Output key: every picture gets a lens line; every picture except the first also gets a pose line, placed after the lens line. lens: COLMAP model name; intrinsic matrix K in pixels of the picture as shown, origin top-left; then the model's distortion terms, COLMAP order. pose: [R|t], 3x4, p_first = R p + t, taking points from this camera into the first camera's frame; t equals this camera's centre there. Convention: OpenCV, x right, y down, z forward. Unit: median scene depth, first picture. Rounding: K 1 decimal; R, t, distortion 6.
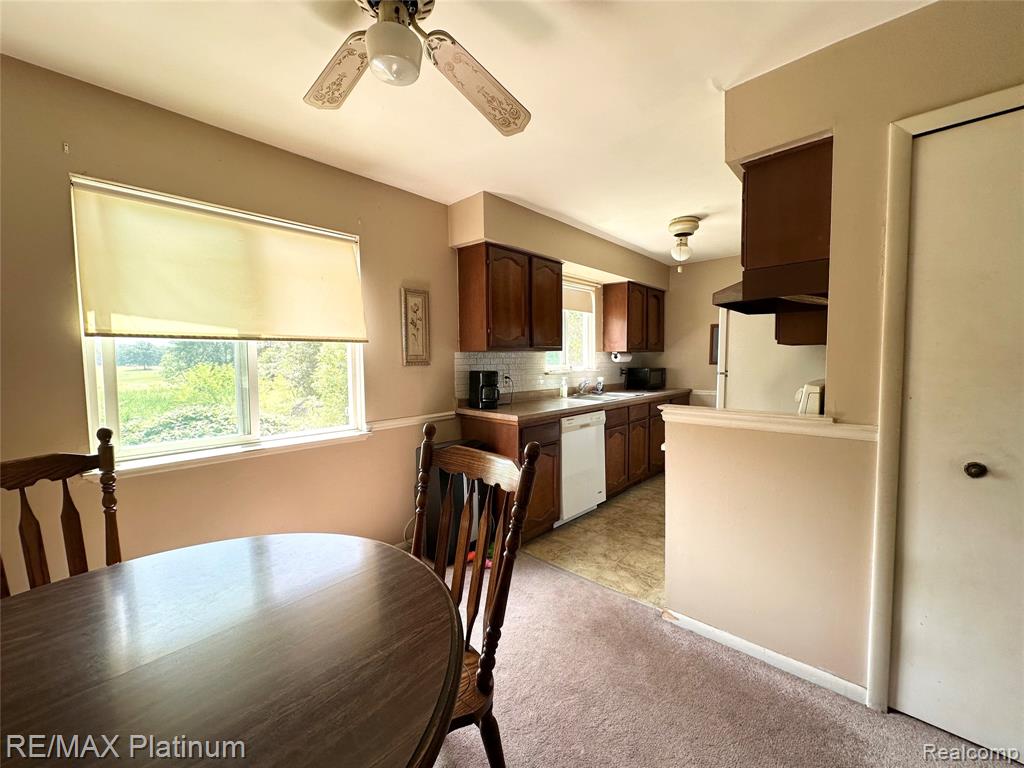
lens RADIAL K [[410.0, 0, 510.7], [0, 410.0, 383.4], [0, 0, 1]] dist [-0.001507, 0.000981]
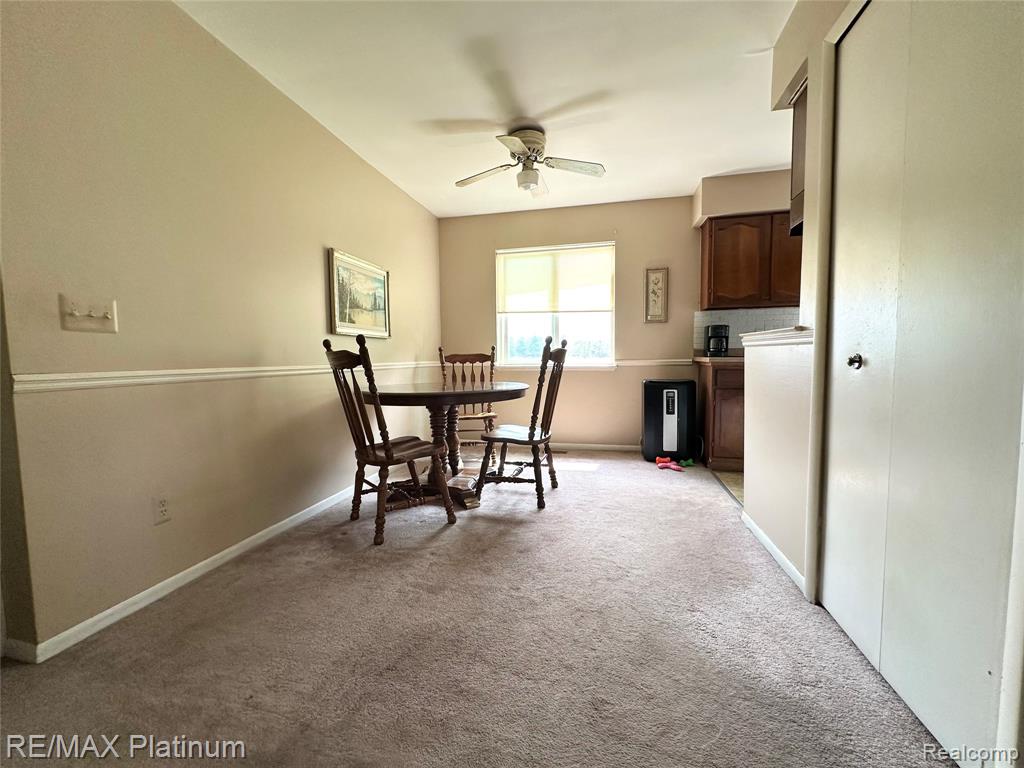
lens RADIAL K [[410.0, 0, 511.3], [0, 410.0, 382.6], [0, 0, 1]] dist [-0.001507, 0.000981]
pose [[0.494578, 0.059666, -0.867083, 0.723141], [-0.048190, 0.997989, 0.041186, 0.121292], [0.867796, 0.021415, 0.496458, -0.105420]]
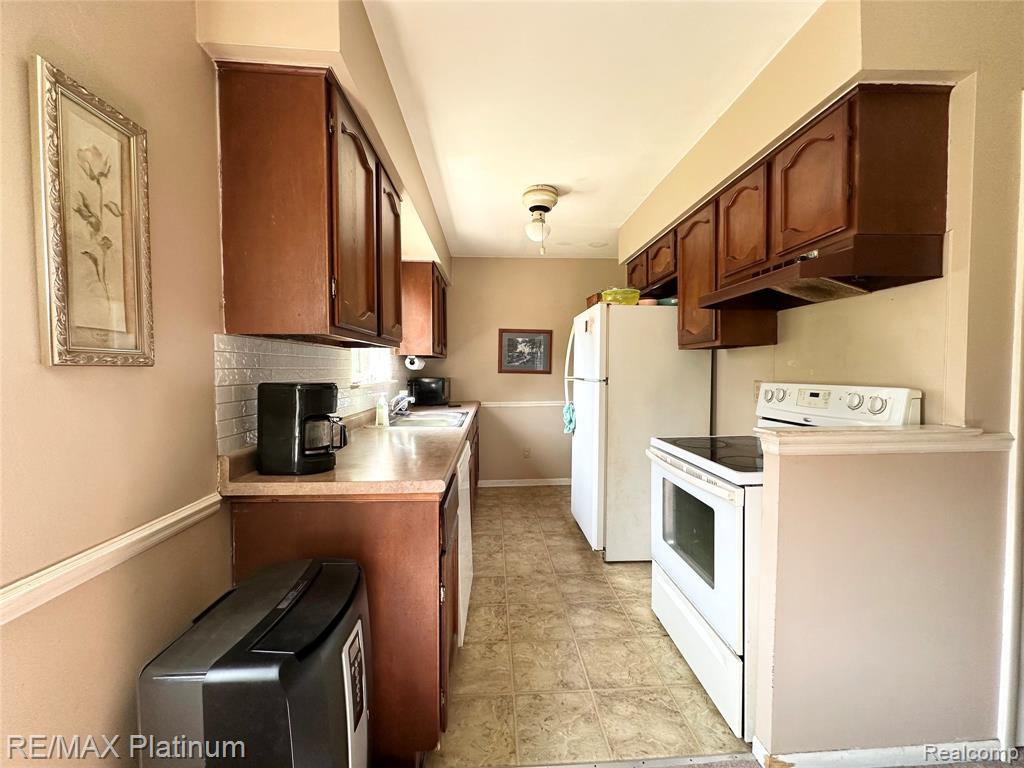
lens RADIAL K [[410.0, 0, 512.7], [0, 410.0, 384.1], [0, 0, 1]] dist [-0.001507, 0.000981]
pose [[0.695087, -0.020225, 0.718641, -0.230325], [0.040688, 0.999109, -0.011236, -0.016417], [-0.717774, 0.037050, 0.695290, 0.579614]]
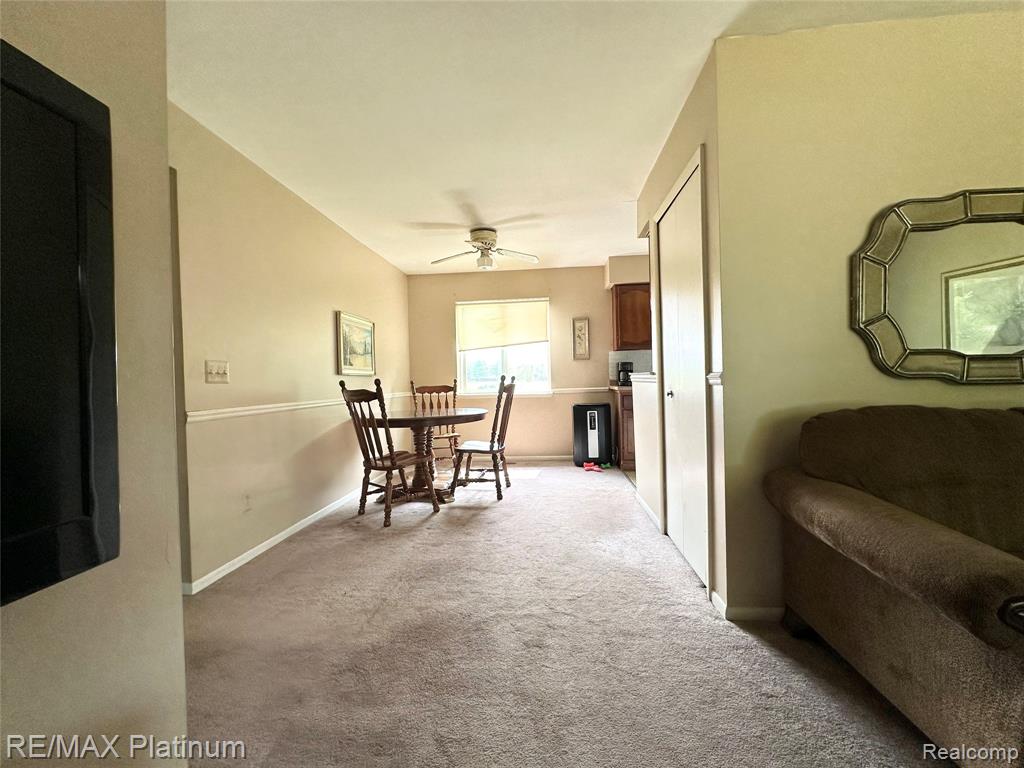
lens RADIAL K [[410.0, 0, 511.8], [0, 410.0, 381.2], [0, 0, 1]] dist [-0.001507, 0.000981]
pose [[0.609186, -0.002413, -0.793024, 0.991749], [-0.030377, 0.999190, -0.026375, 0.104791], [0.792445, 0.040156, 0.608619, -0.331017]]
